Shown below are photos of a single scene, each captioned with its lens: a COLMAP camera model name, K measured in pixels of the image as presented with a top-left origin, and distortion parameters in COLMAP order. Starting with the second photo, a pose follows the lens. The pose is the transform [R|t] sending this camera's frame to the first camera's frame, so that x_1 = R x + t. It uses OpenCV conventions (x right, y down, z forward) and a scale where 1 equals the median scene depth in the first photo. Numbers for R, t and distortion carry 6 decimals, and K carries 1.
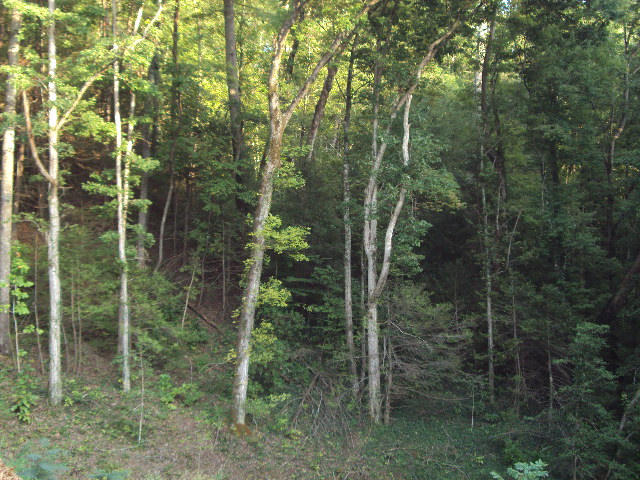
lens RADIAL K [[1084.4, 0, 320.1], [0, 1084.4, 240.8], [0, 0, 1]] dist [0.043029, 0.000000]
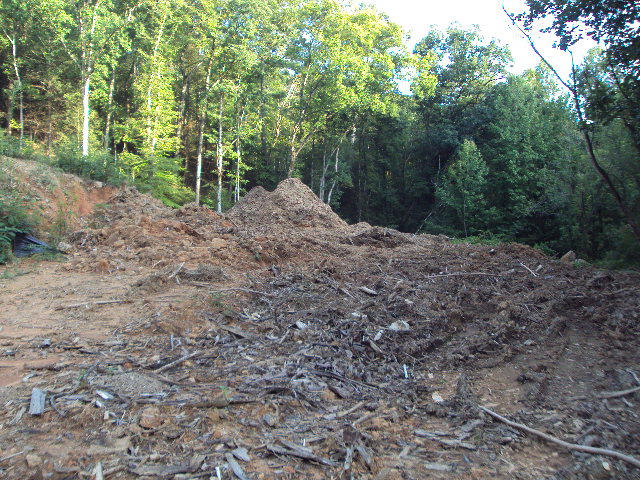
lens RADIAL K [[617.0, 0, 320.2], [0, 617.0, 239.4], [0, 0, 1]] dist [-0.006179, 0.000000]
pose [[0.991818, 0.027282, 0.124709, -0.168609], [-0.036328, 0.996825, 0.070847, -0.003603], [-0.122380, -0.074797, 0.989661, -0.679289]]
